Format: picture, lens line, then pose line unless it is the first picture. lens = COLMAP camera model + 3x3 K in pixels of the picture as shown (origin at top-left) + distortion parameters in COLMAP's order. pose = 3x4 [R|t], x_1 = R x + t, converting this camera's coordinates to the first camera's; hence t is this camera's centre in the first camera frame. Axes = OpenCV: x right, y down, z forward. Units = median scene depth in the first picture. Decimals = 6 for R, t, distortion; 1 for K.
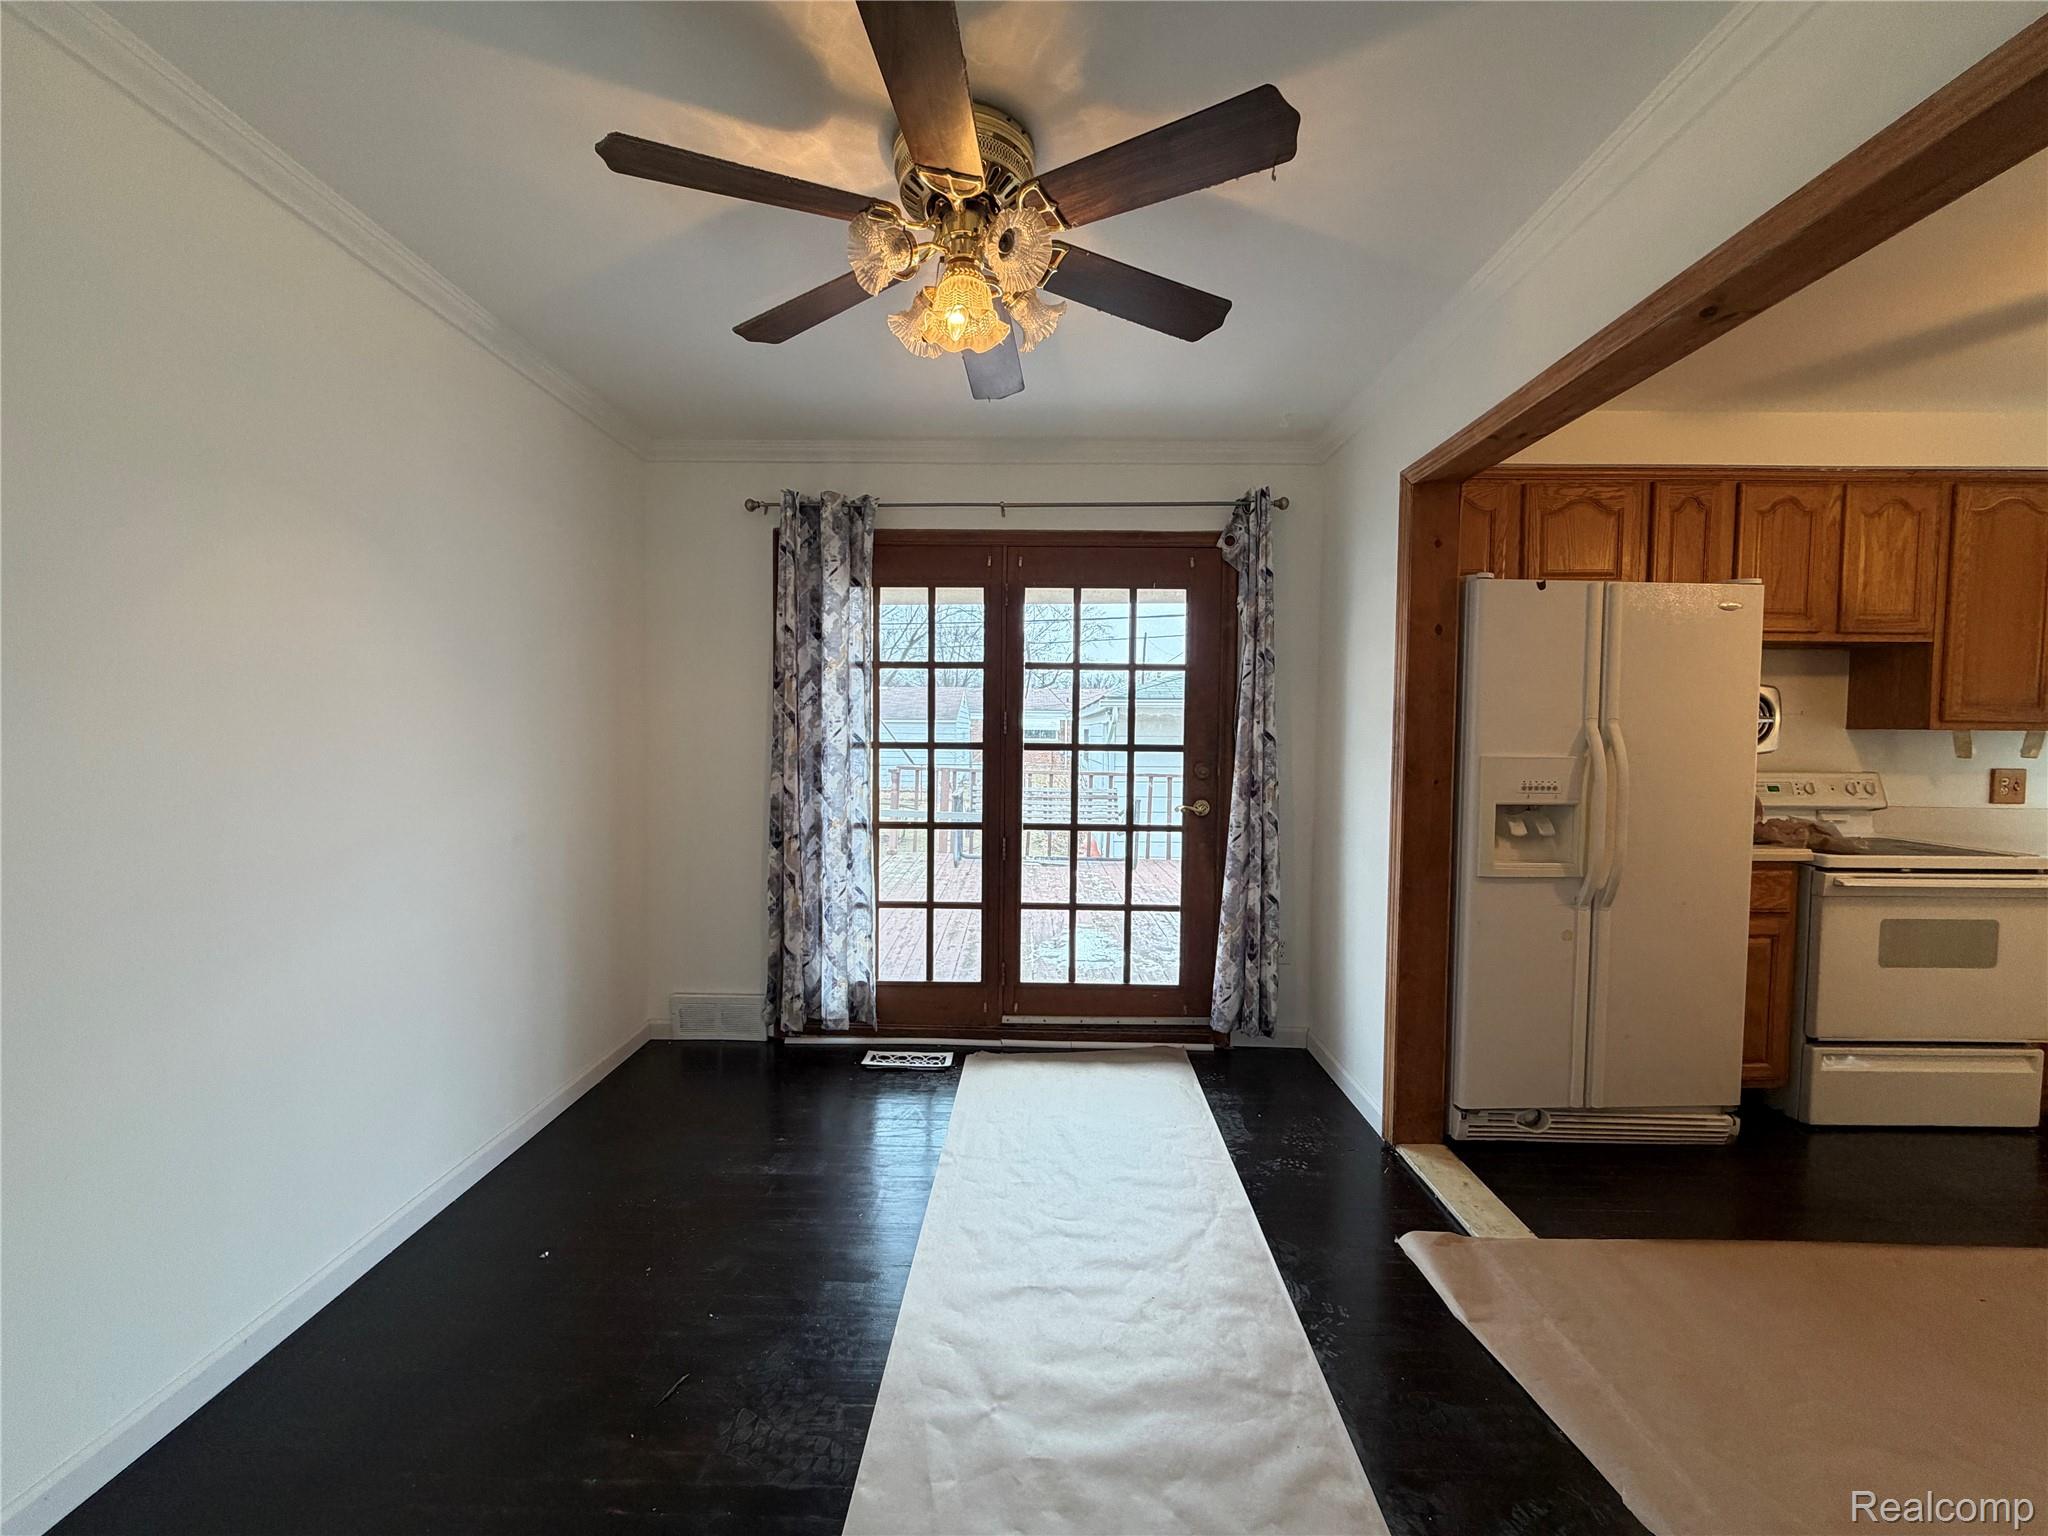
lens RADIAL K [[814.2, 0, 1028.5], [0, 814.2, 764.2], [0, 0, 1]] dist [0.013922, 0.000168]
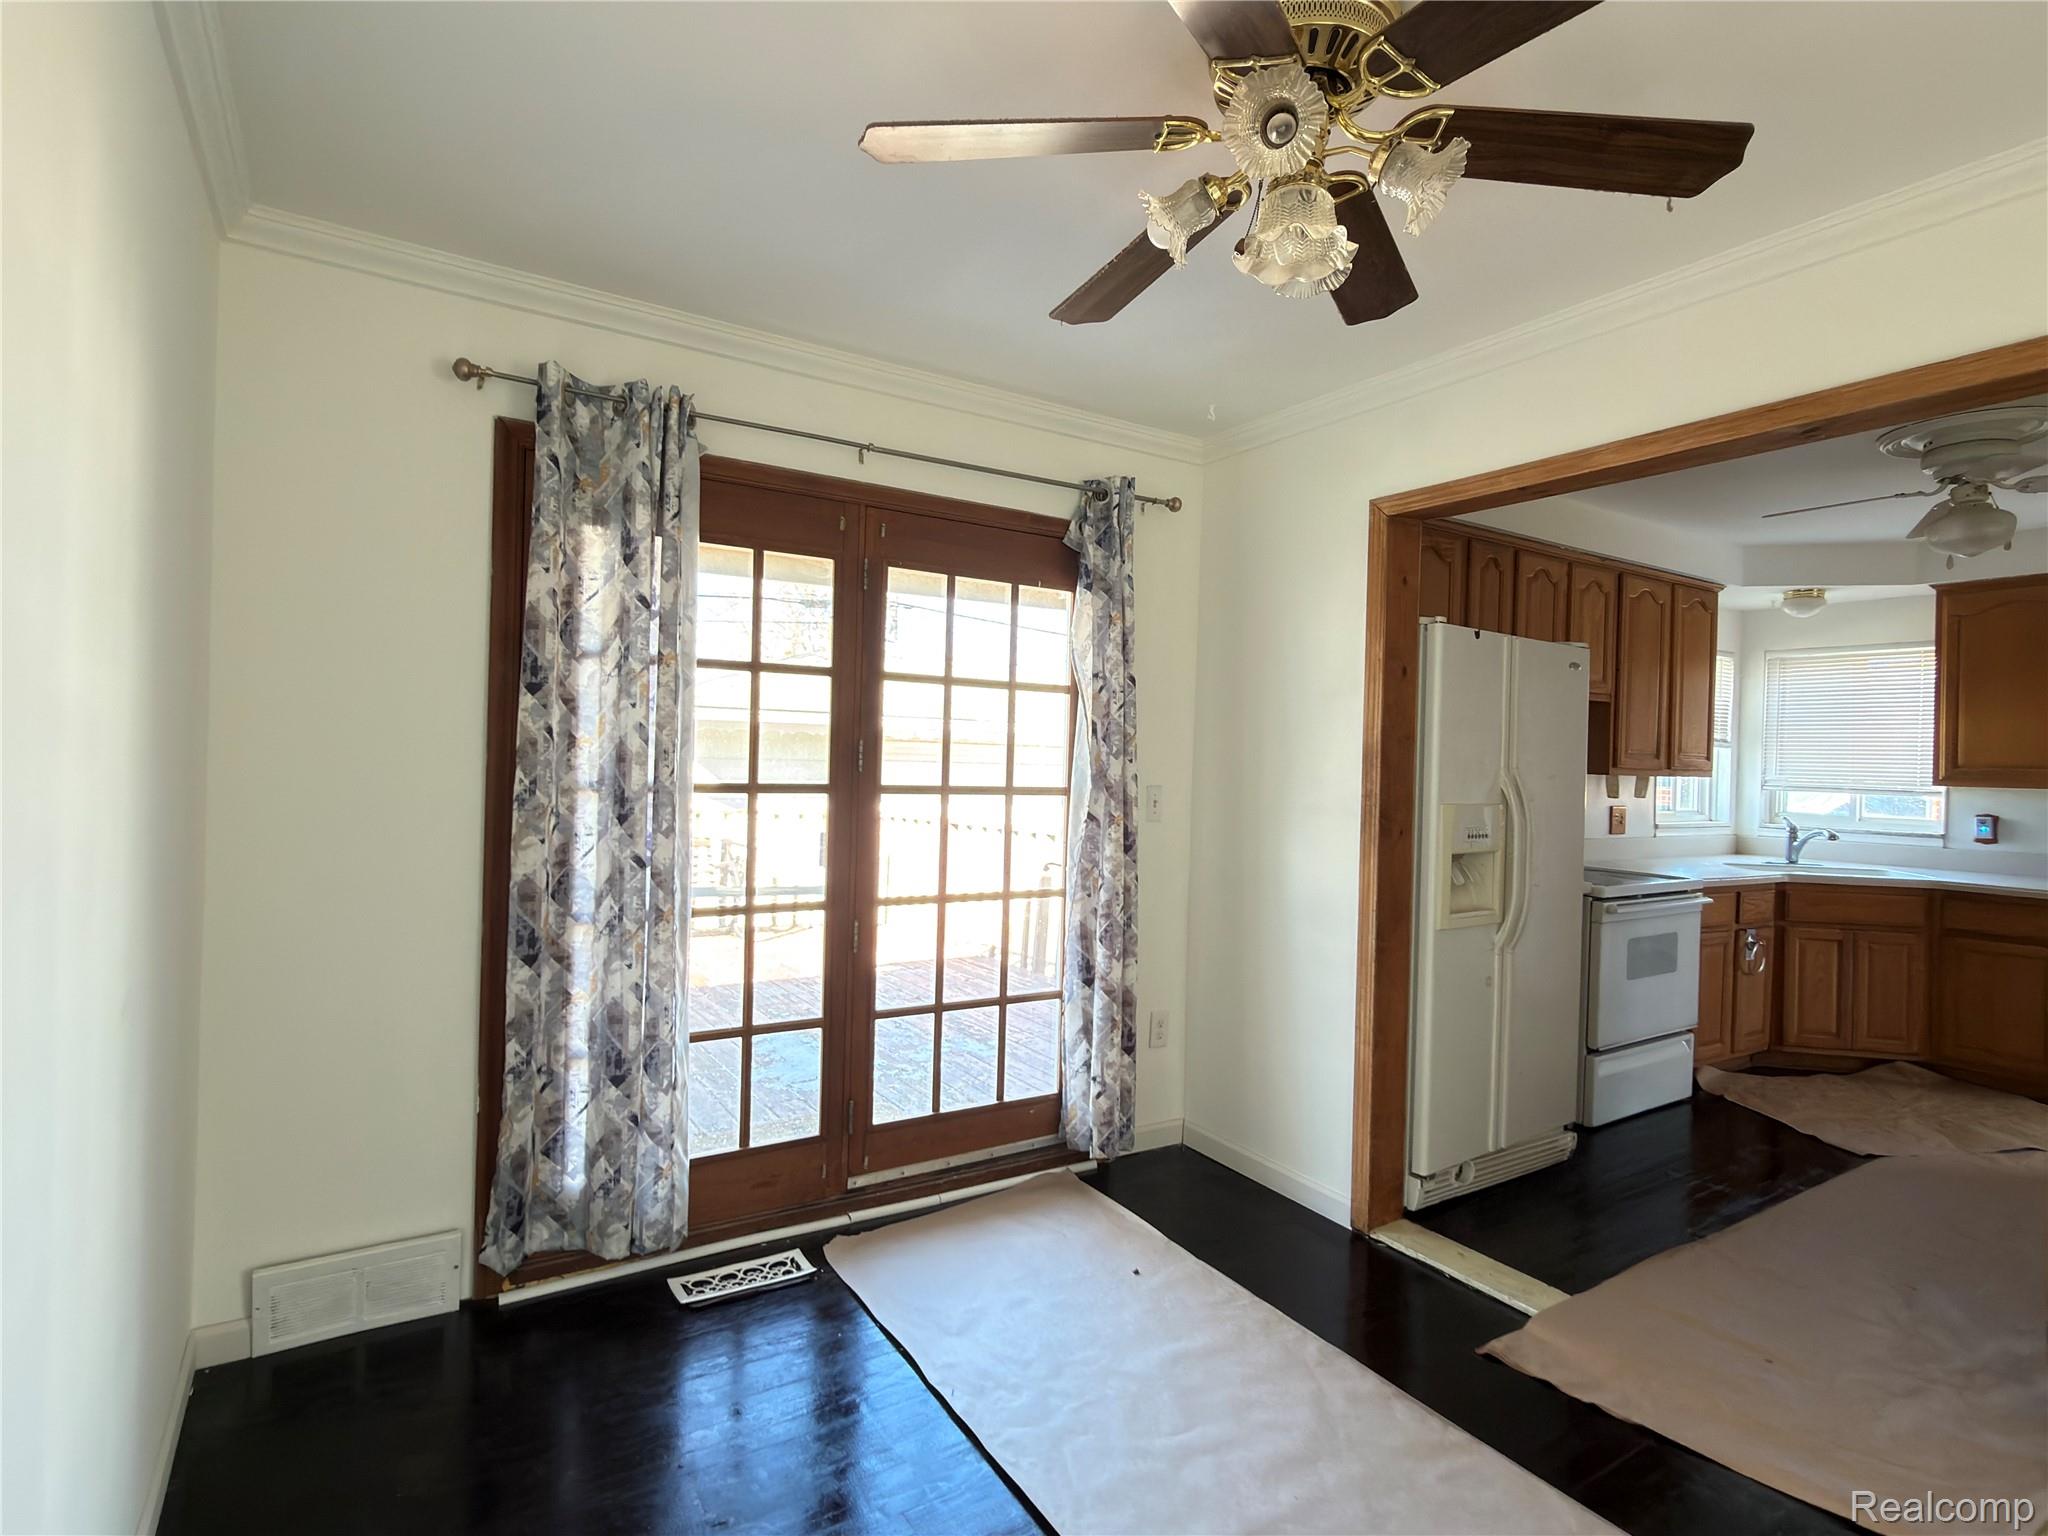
lens RADIAL K [[1047.3, 0, 1025.5], [0, 1047.3, 770.1], [0, 0, 1]] dist [0.013709, -0.000155]
pose [[0.838572, 0.006454, 0.544753, -0.408775], [0.000609, 0.999918, -0.012784, -0.027888], [-0.544791, 0.011052, 0.838499, 0.172354]]
